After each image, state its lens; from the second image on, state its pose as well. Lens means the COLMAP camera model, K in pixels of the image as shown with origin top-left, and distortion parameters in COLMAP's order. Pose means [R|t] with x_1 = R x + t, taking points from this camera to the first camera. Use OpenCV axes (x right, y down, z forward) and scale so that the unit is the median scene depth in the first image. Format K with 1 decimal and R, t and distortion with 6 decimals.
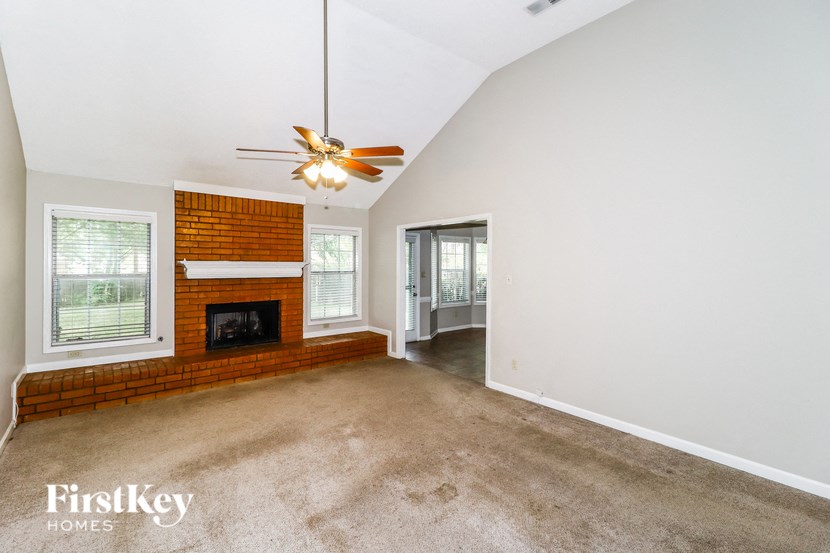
lens RADIAL K [[382.7, 0, 408.3], [0, 382.7, 259.6], [0, 0, 1]] dist [0.000828, -0.010605]
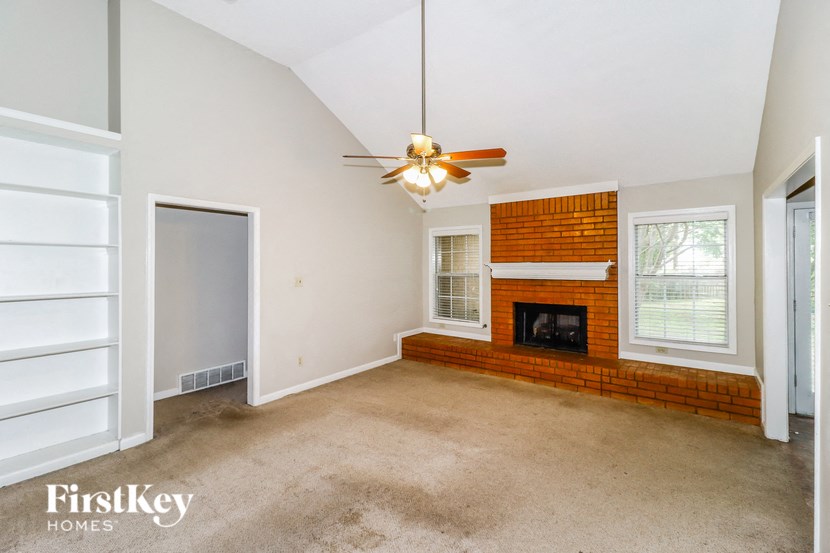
lens RADIAL K [[382.7, 0, 408.3], [0, 382.7, 259.6], [0, 0, 1]] dist [0.000828, -0.010605]
pose [[0.202480, -0.017714, -0.979126, 0.463101], [0.018889, 0.999721, -0.014180, 0.004285], [0.979104, -0.015624, 0.202758, 0.450613]]
